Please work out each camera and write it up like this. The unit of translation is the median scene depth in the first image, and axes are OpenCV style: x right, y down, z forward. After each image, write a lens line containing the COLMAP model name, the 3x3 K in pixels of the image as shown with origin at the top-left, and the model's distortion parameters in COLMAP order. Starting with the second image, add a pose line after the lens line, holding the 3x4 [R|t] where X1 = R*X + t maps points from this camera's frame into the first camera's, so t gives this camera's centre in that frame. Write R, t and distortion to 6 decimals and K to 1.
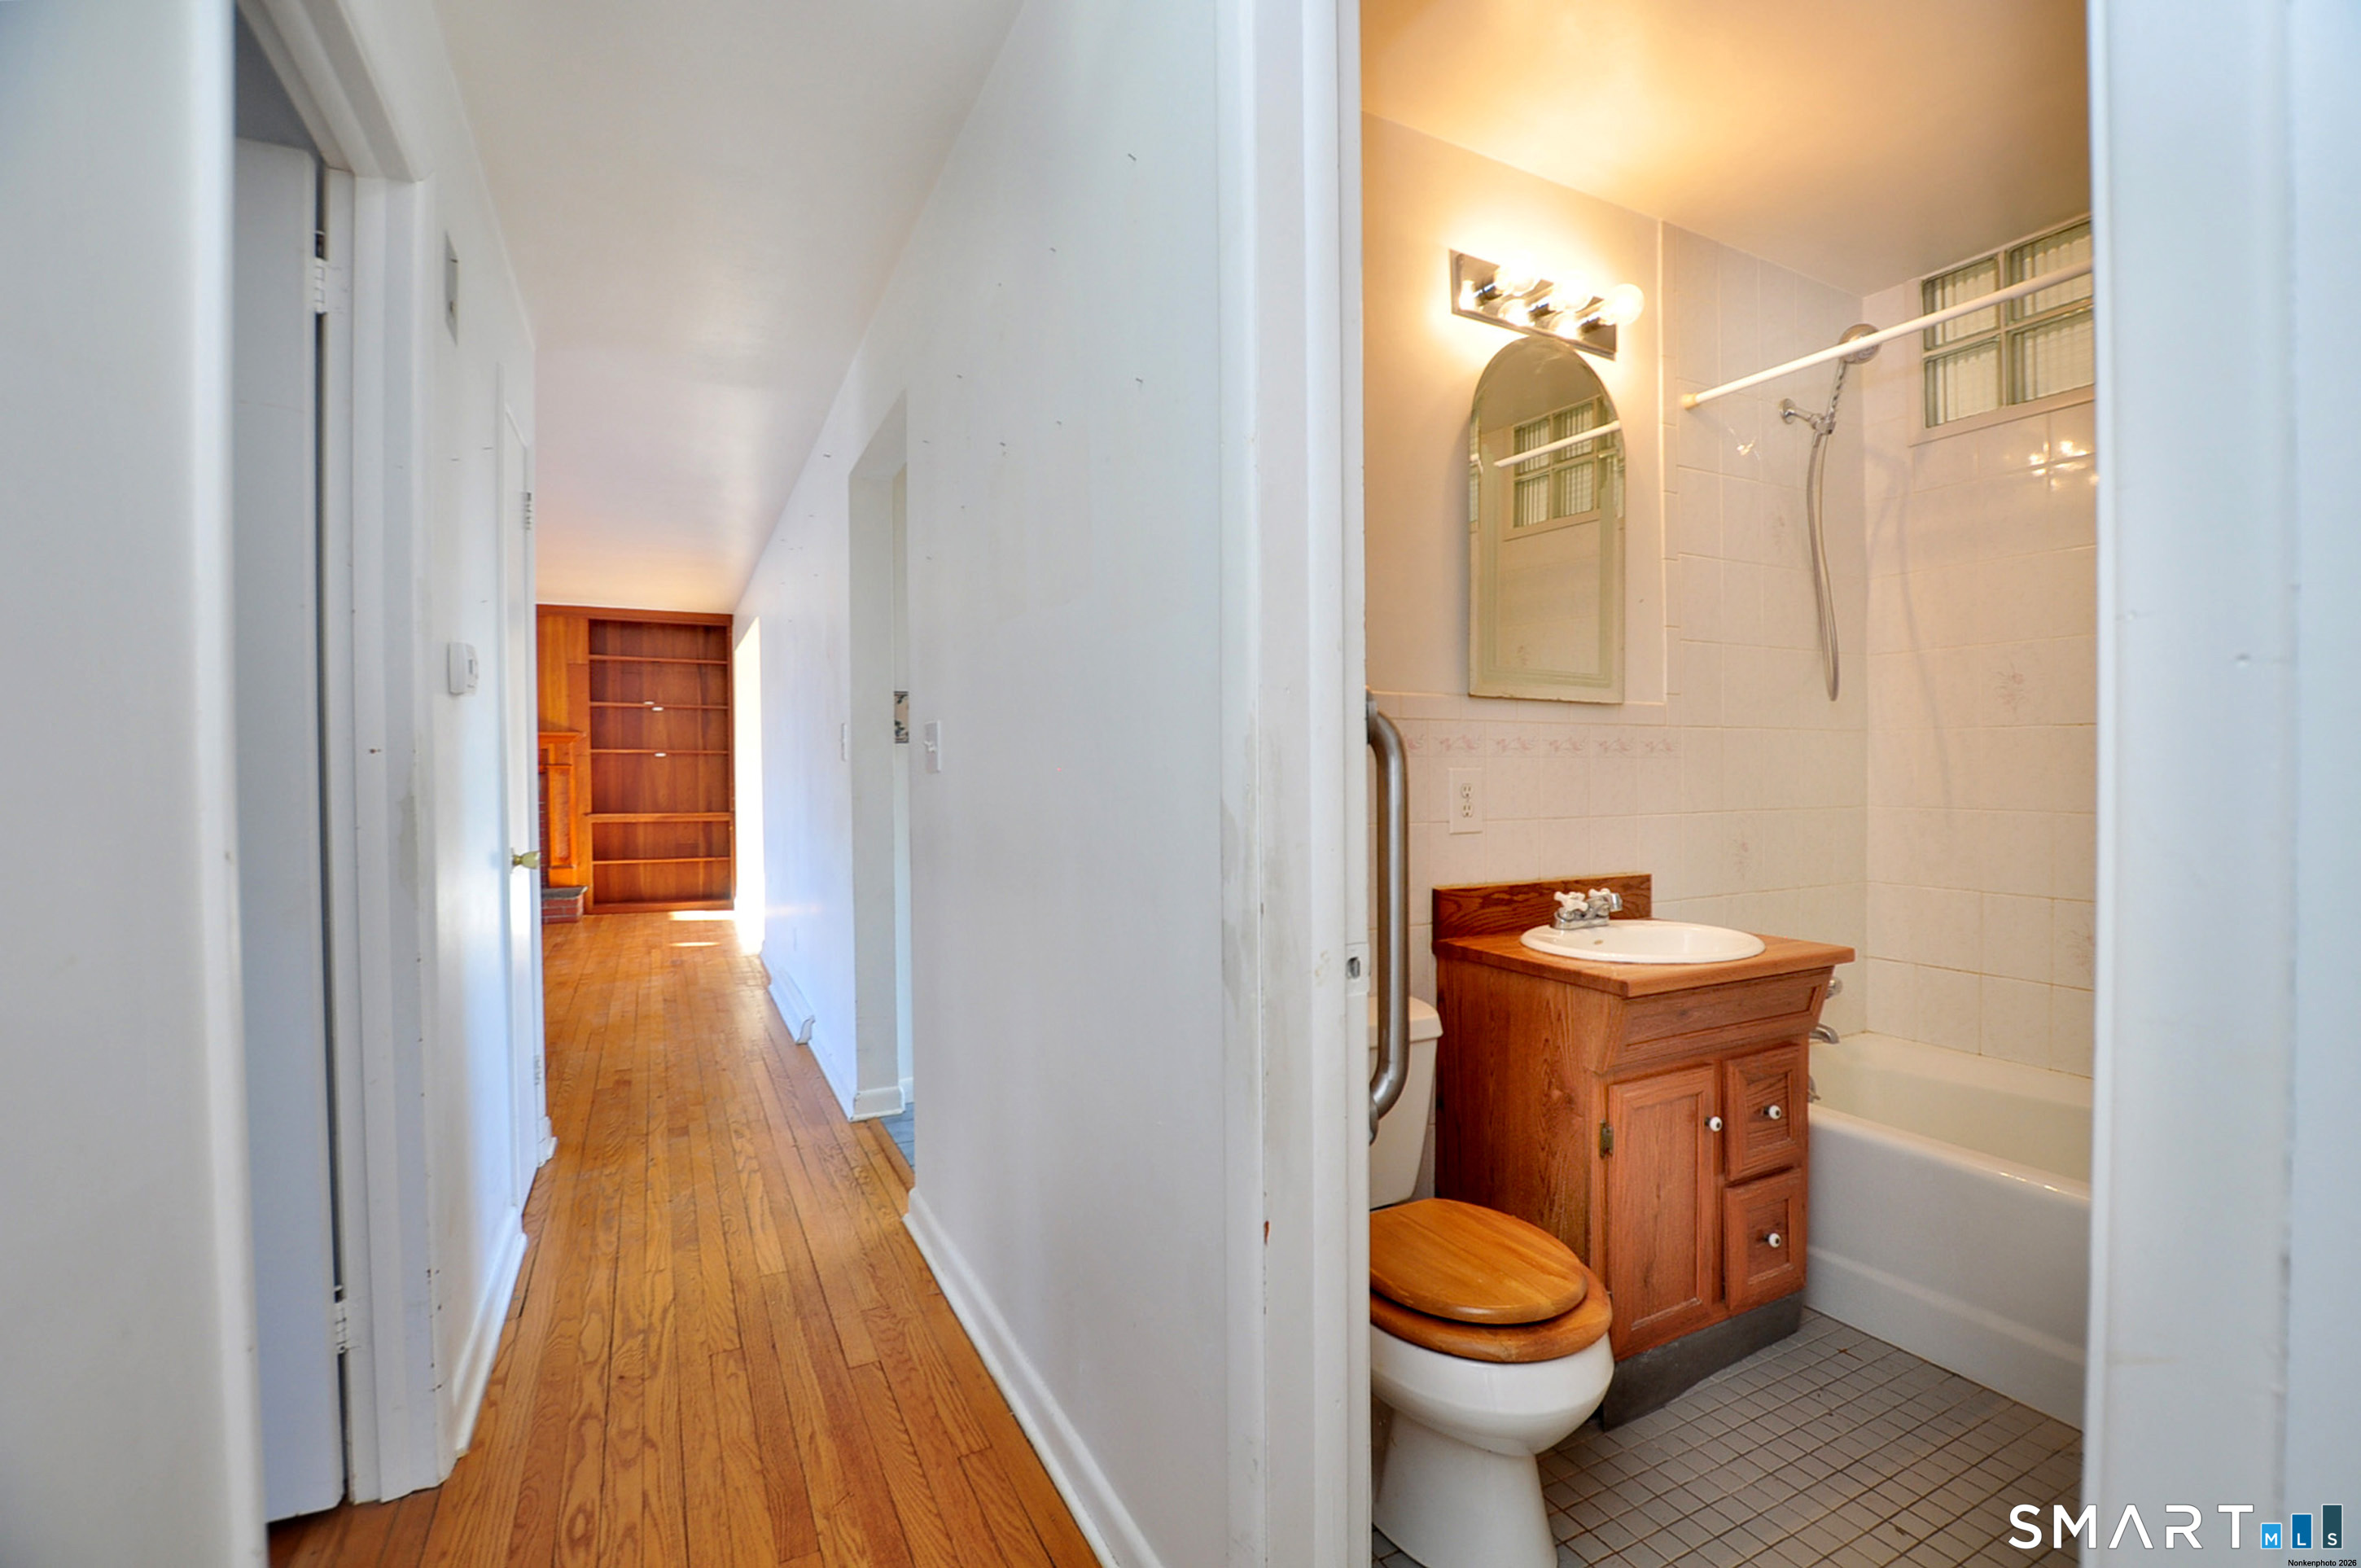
lens RADIAL K [[1036.0, 0, 1200.7], [0, 1036.0, 782.6], [0, 0, 1]] dist [-0.031562, -0.000831]
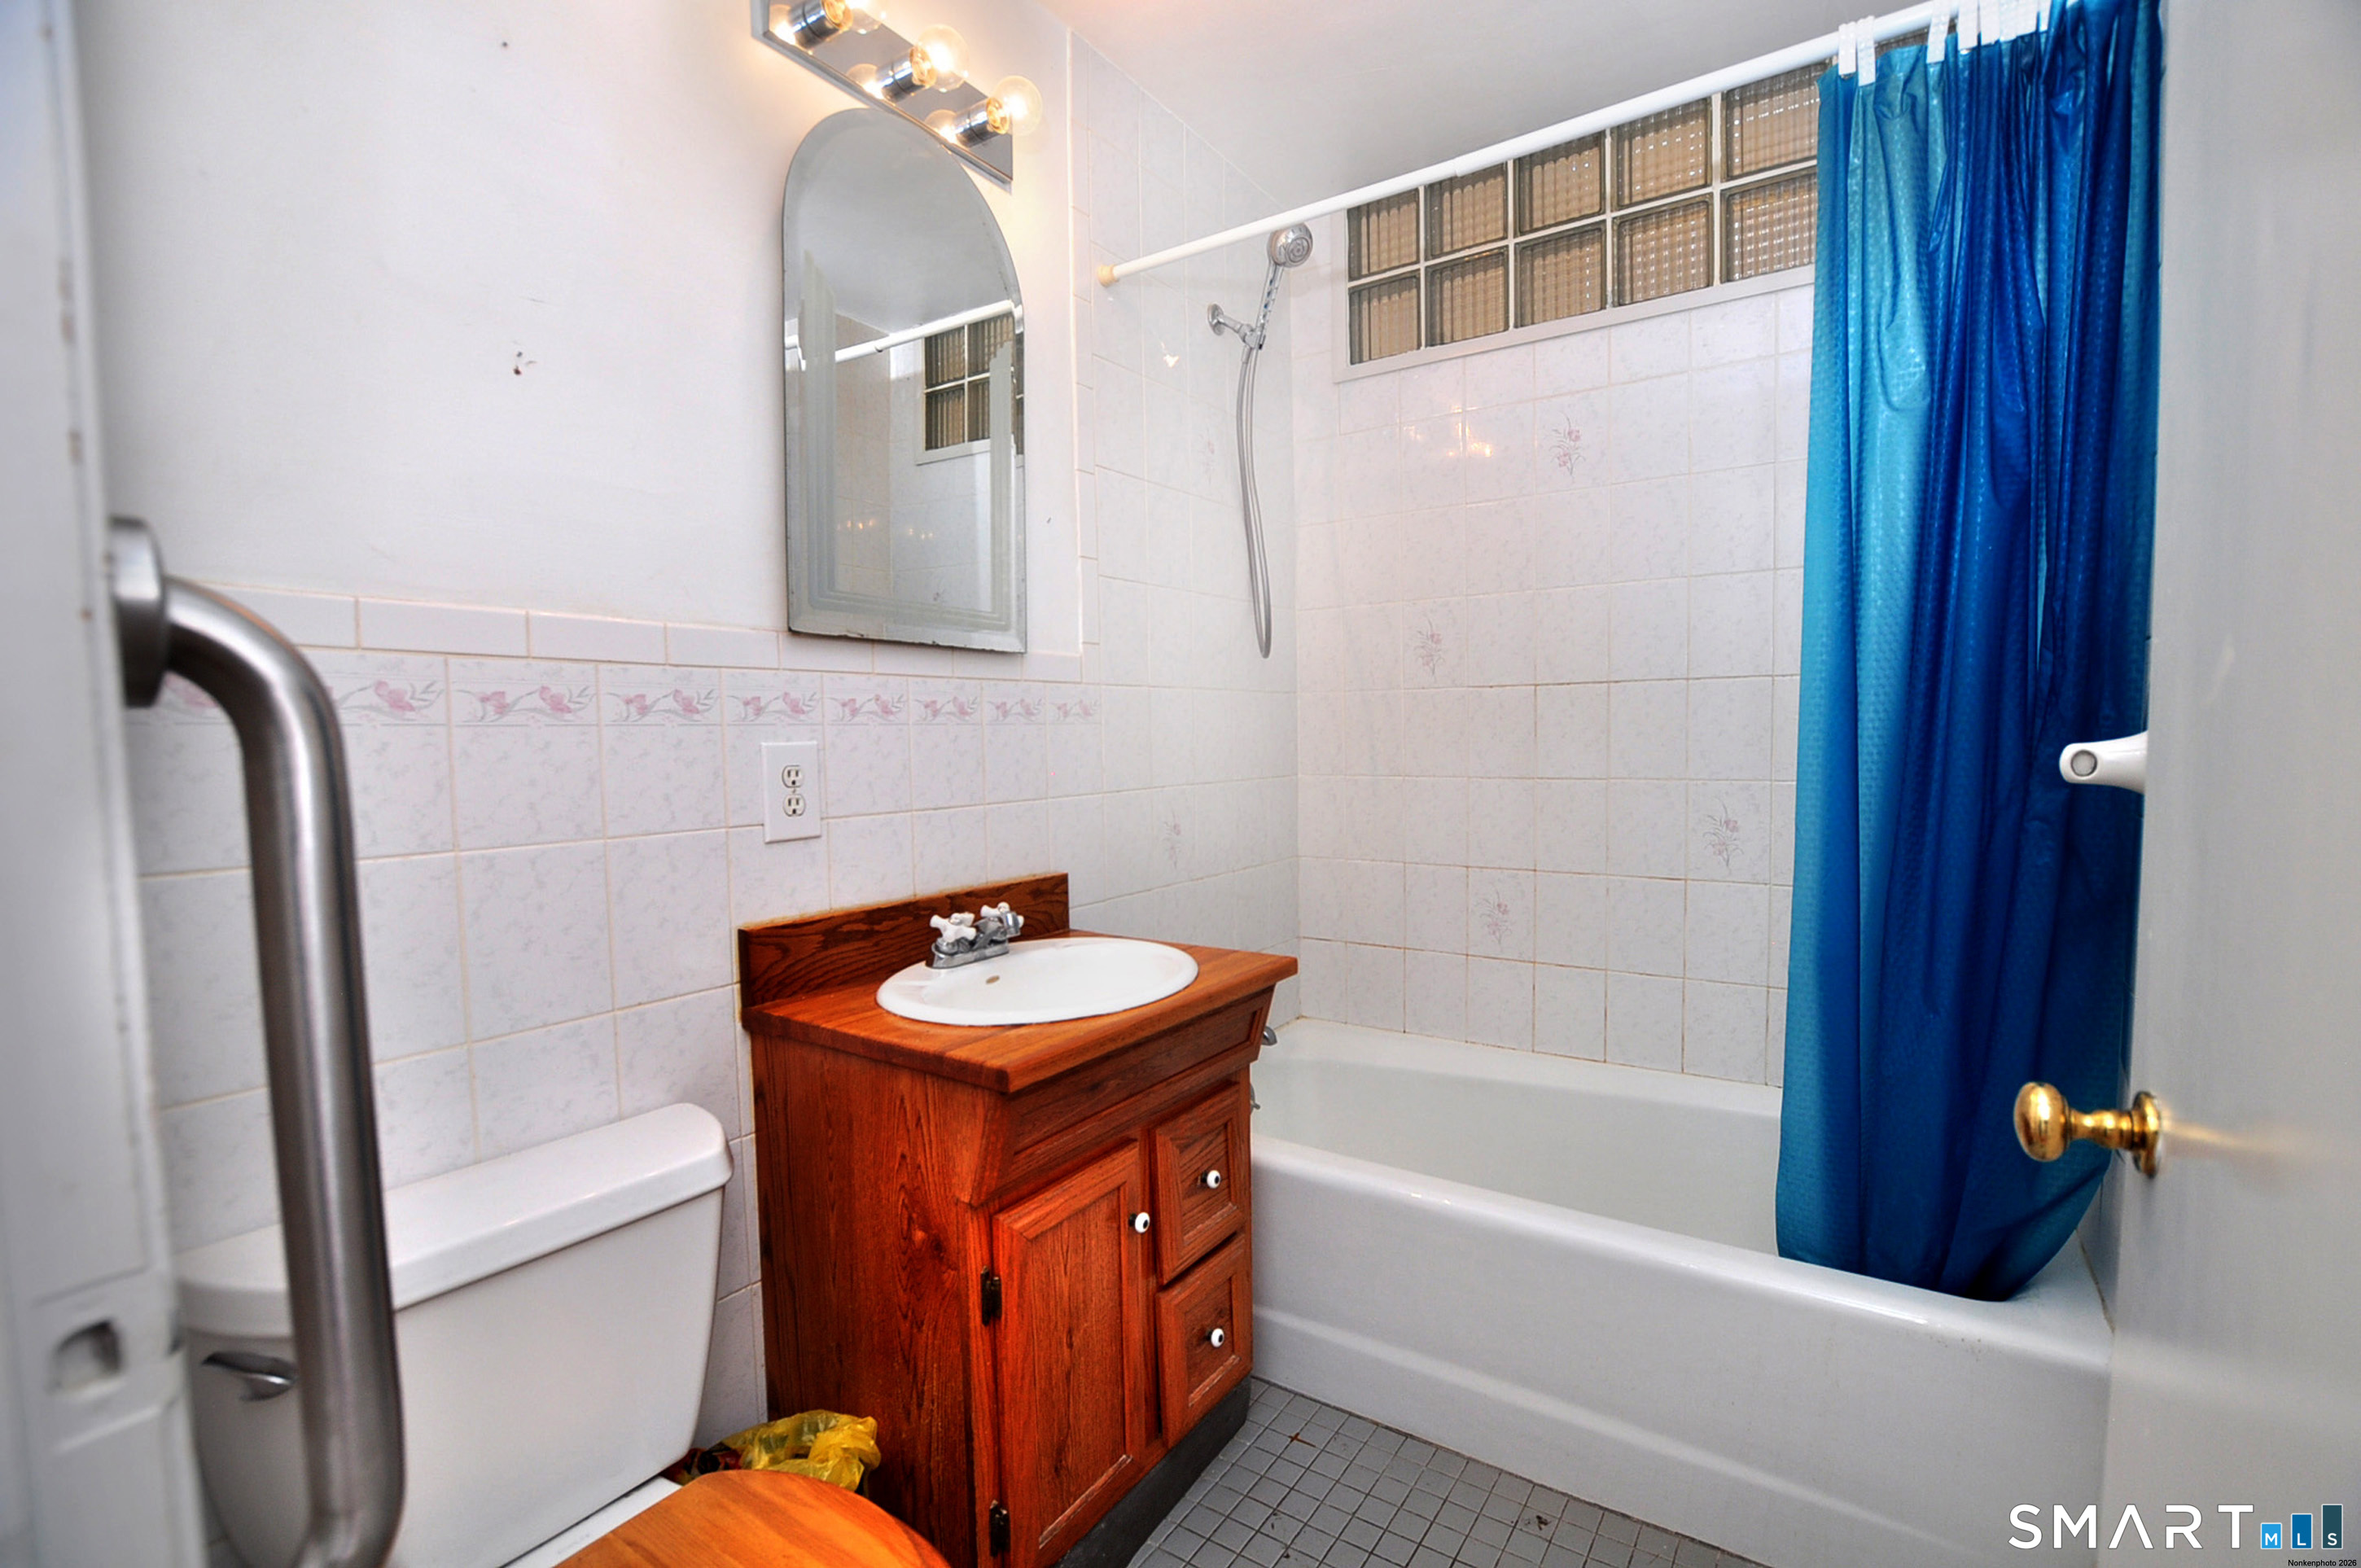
lens RADIAL K [[1036.0, 0, 1181.4], [0, 1036.0, 793.7], [0, 0, 1]] dist [-0.031562, -0.000831]
pose [[0.886114, -0.035053, 0.462140, 0.179202], [0.015710, 0.998834, 0.045639, -0.007295], [-0.463202, -0.033181, 0.885632, 0.311824]]
